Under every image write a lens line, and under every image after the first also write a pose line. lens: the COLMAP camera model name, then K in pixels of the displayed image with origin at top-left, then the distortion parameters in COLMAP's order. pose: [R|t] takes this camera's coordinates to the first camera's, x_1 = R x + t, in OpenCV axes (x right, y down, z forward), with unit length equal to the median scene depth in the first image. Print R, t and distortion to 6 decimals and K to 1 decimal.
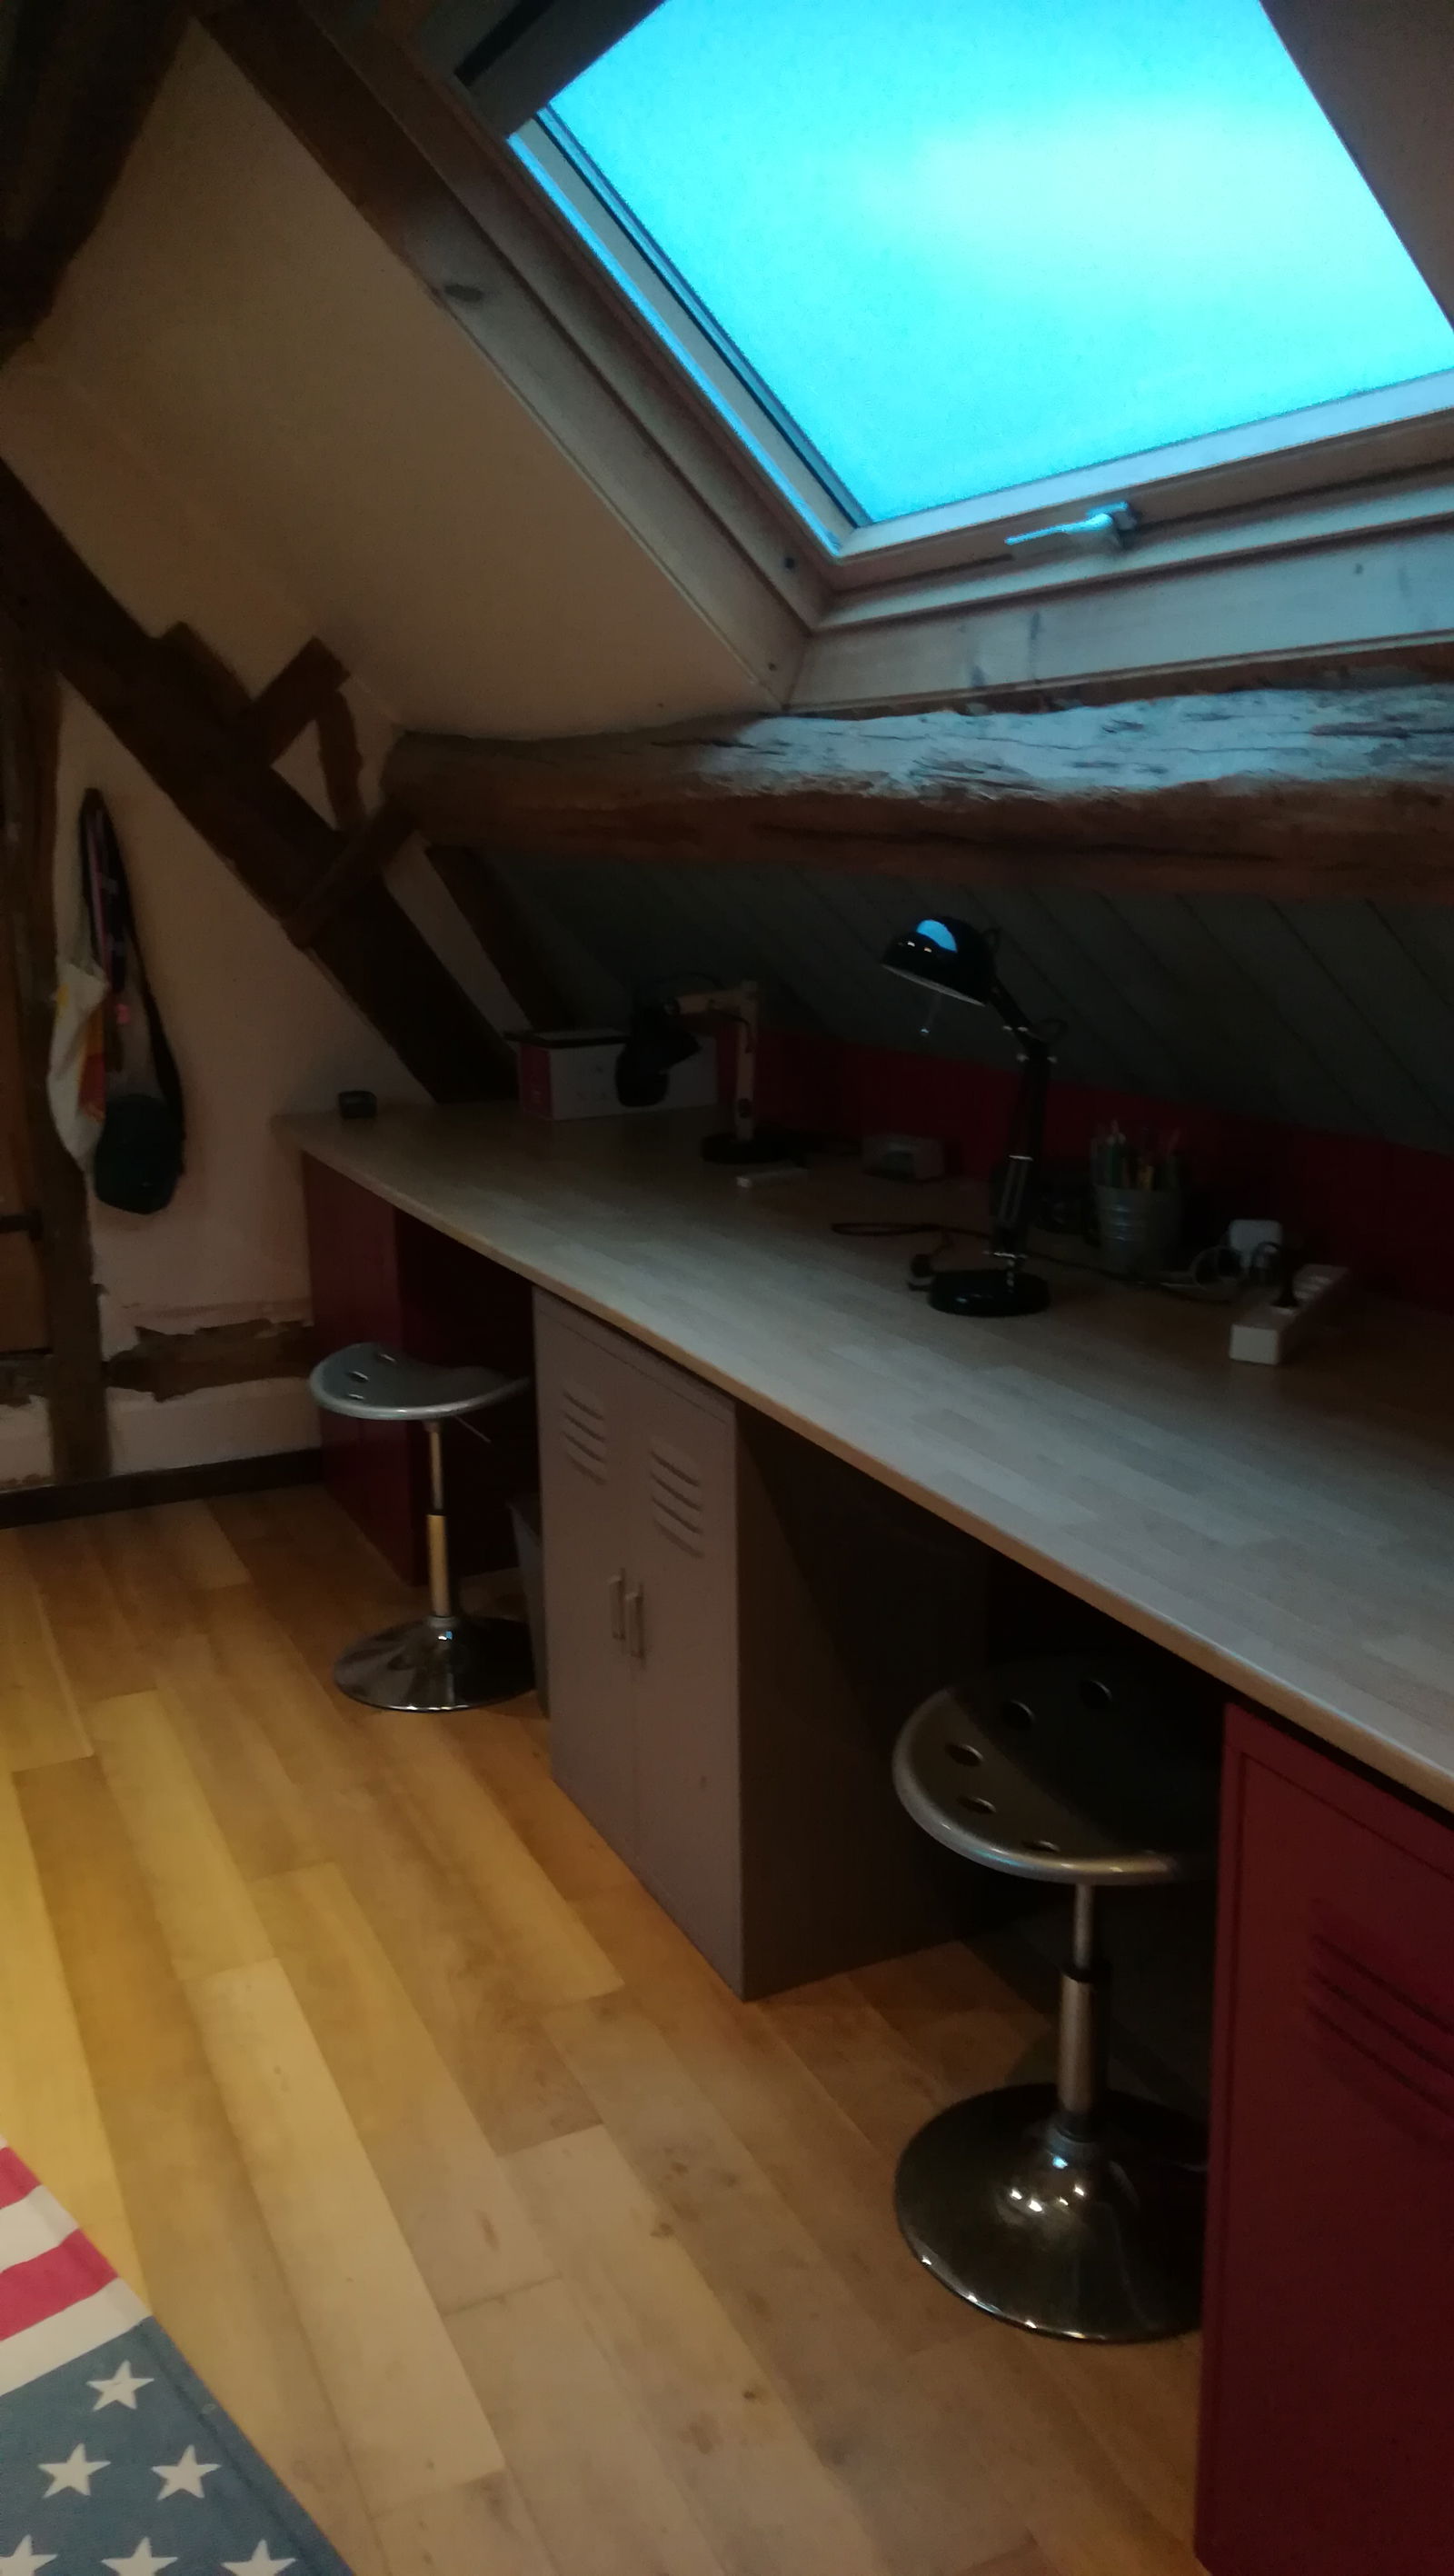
lens RADIAL K [[1998.8, 0, 729.8], [0, 1998.8, 1284.0], [0, 0, 1]] dist [0.016946, 0.003688]
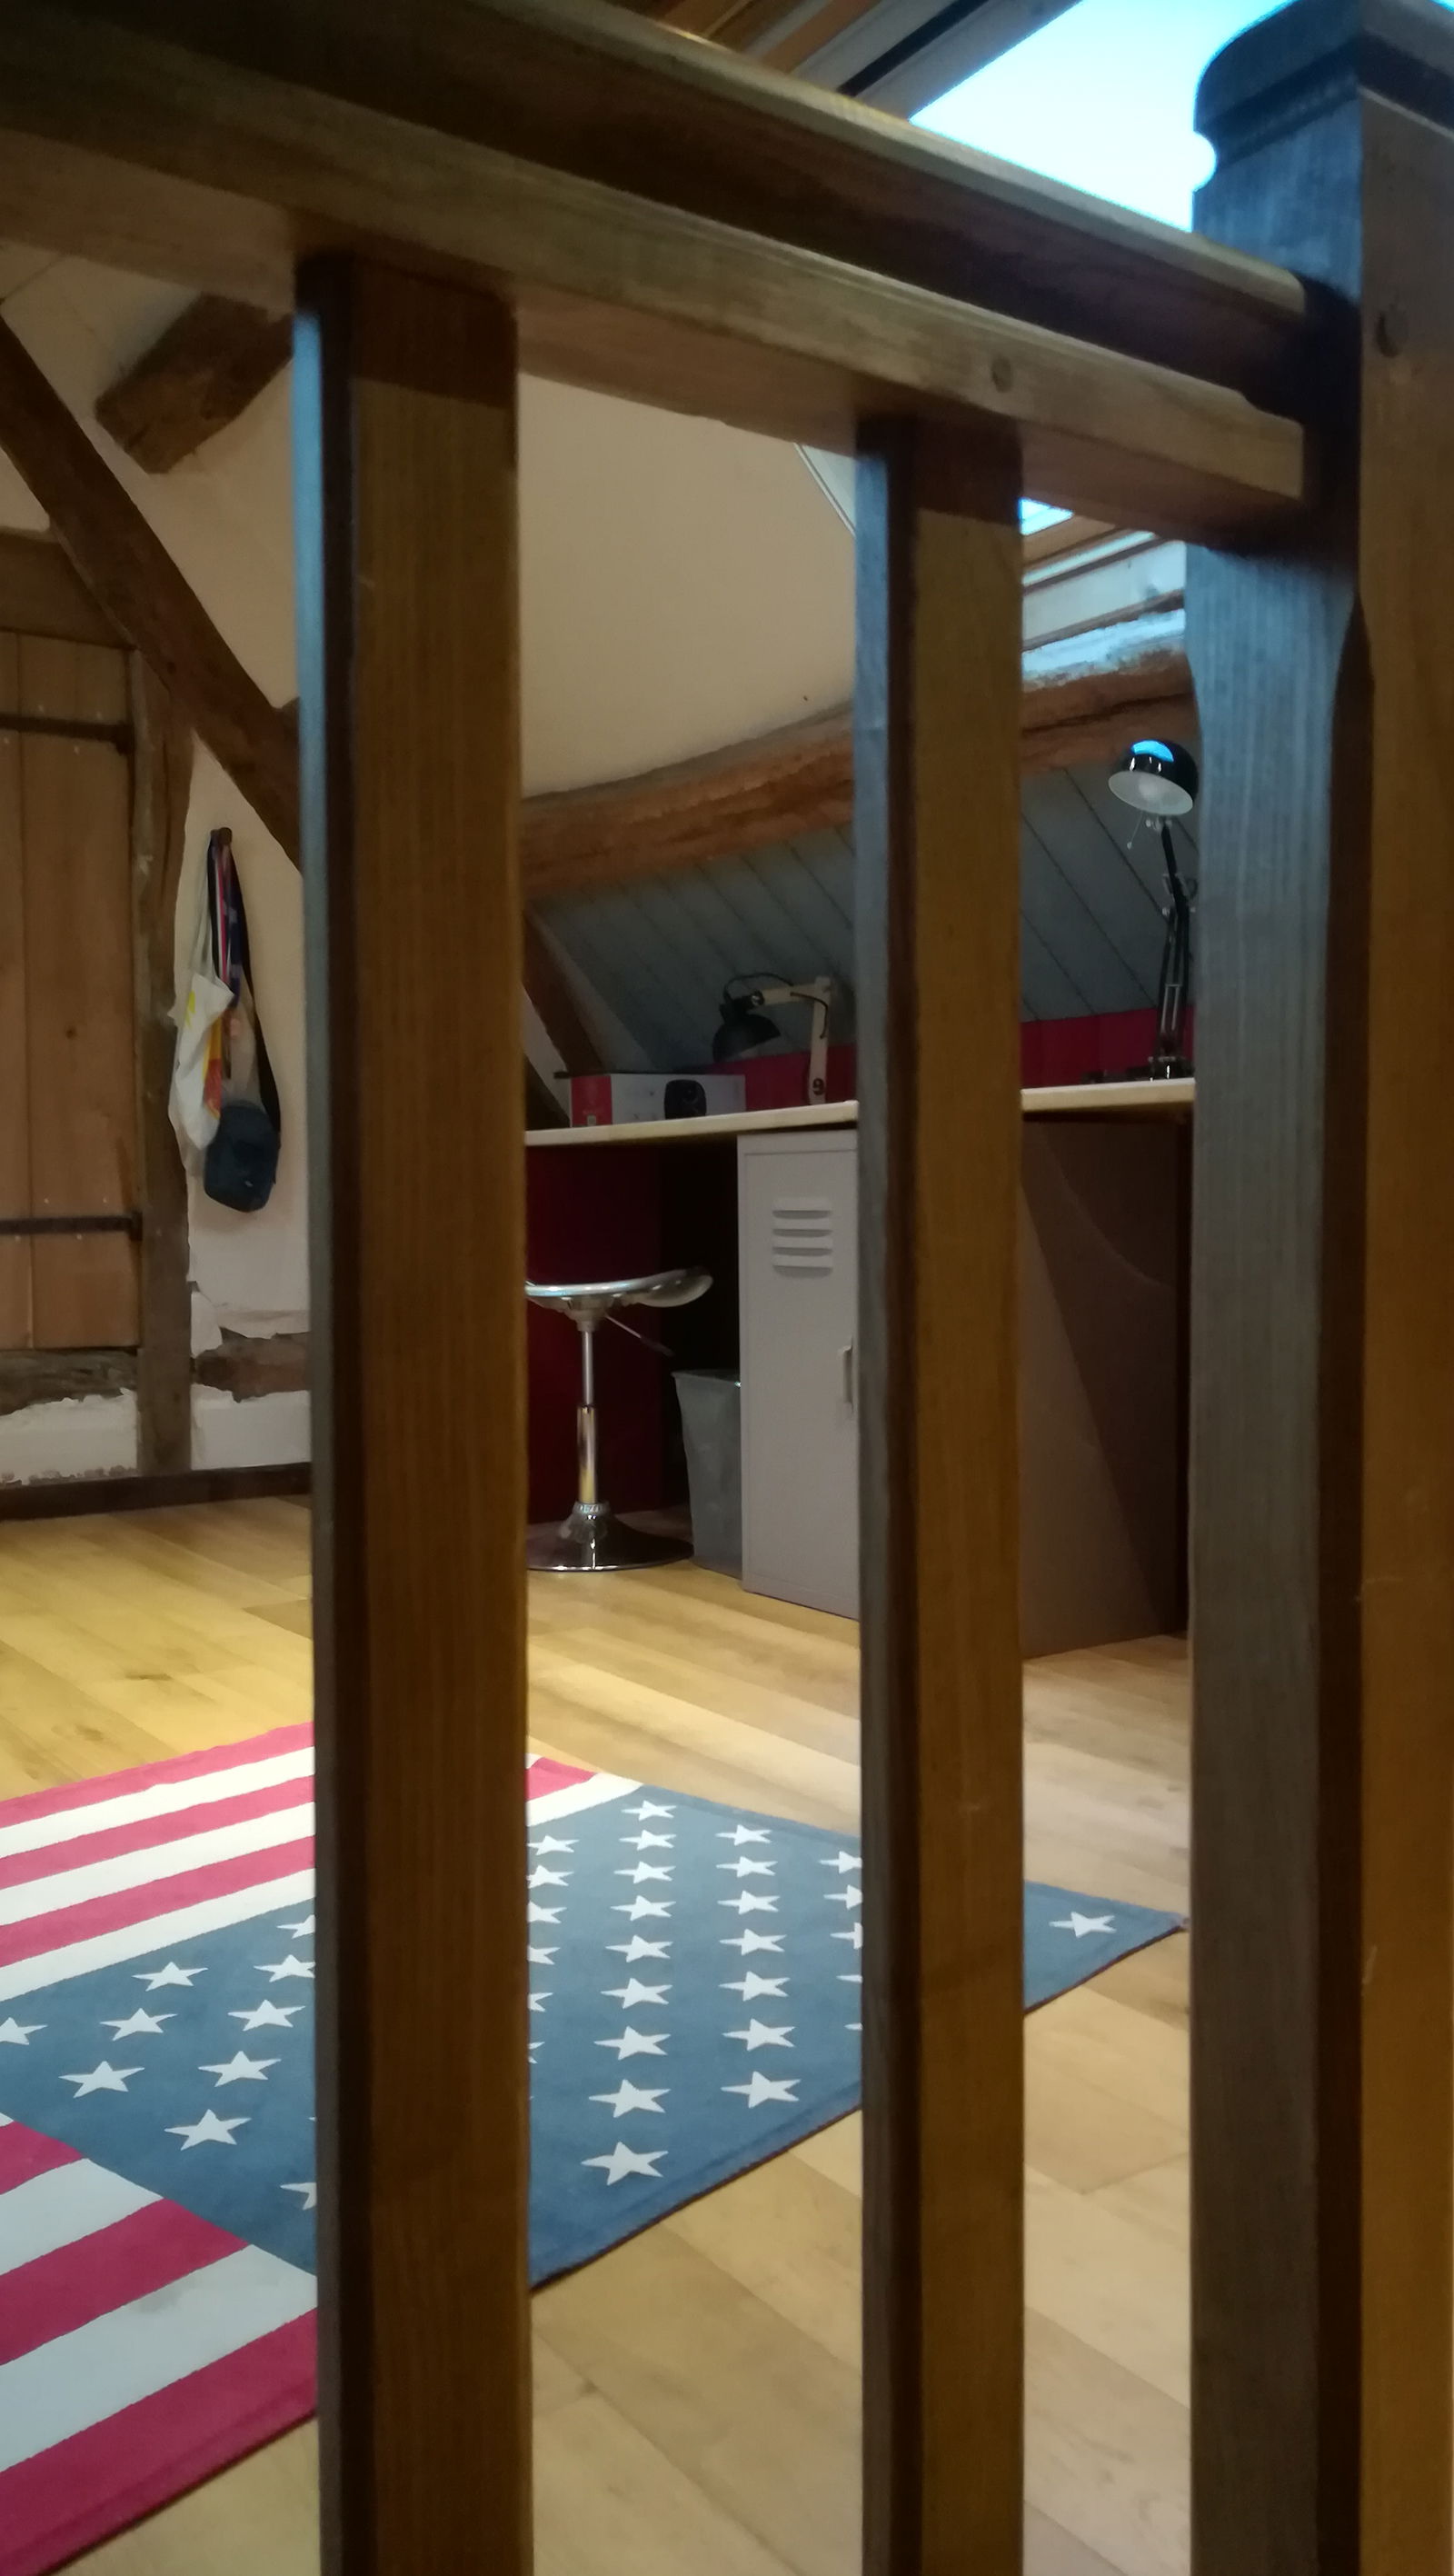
lens RADIAL K [[1998.8, 0, 725.3], [0, 1998.8, 1293.2], [0, 0, 1]] dist [0.016946, 0.003688]
pose [[0.987891, -0.003661, 0.155109, -0.200795], [0.032713, 0.982162, -0.185167, 0.215174], [-0.151665, 0.187999, 0.970389, -0.083588]]
